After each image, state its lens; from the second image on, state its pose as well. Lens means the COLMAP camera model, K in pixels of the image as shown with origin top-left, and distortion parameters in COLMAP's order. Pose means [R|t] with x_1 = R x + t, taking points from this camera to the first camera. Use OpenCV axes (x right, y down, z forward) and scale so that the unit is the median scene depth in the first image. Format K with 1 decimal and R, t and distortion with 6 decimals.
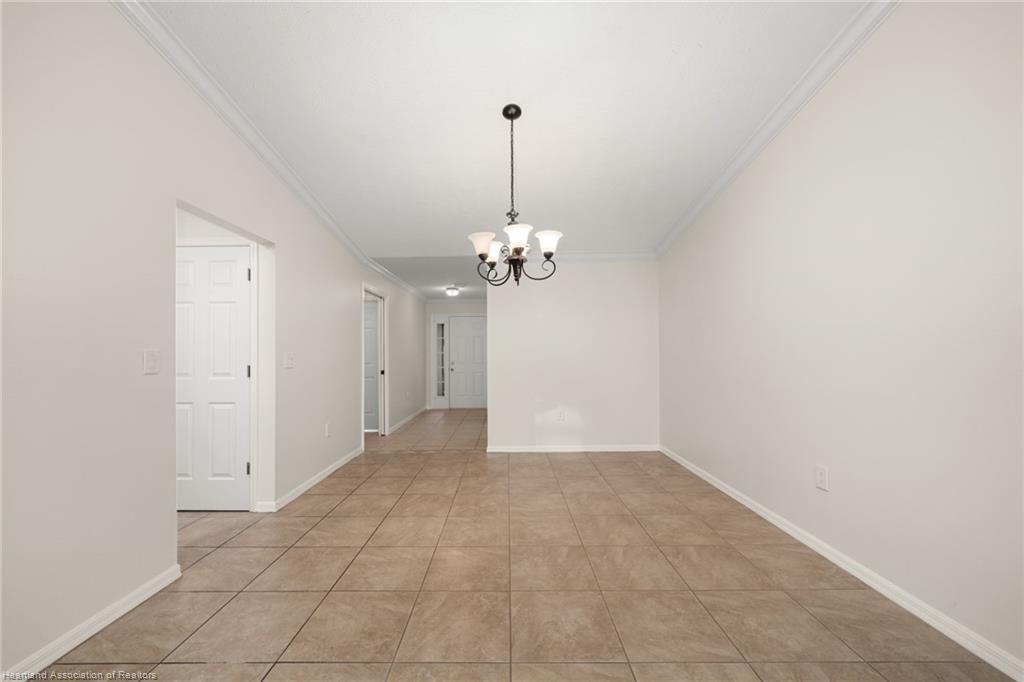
lens RADIAL K [[385.7, 0, 509.6], [0, 385.7, 346.4], [0, 0, 1]] dist [-0.005285, 0.000470]
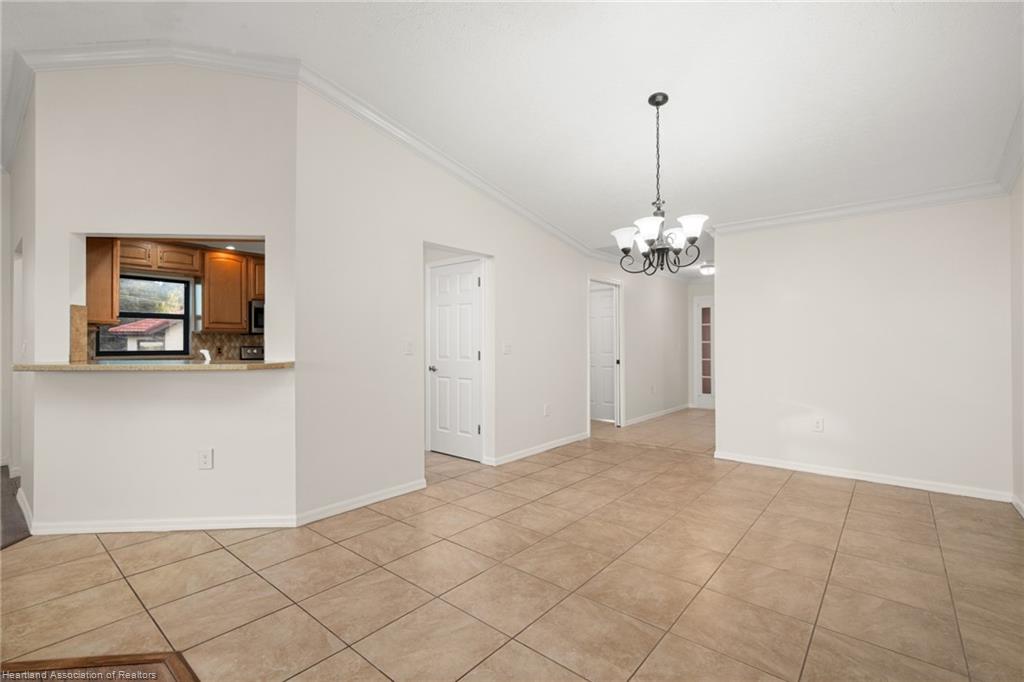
lens RADIAL K [[452.5, 0, 504.5], [0, 452.5, 339.6], [0, 0, 1]] dist [-0.001233, 0.000076]
pose [[0.767028, 0.001774, -0.641611, 0.376019], [0.006228, 0.999928, 0.010210, -0.005026], [0.641583, -0.011827, 0.766962, -0.124398]]
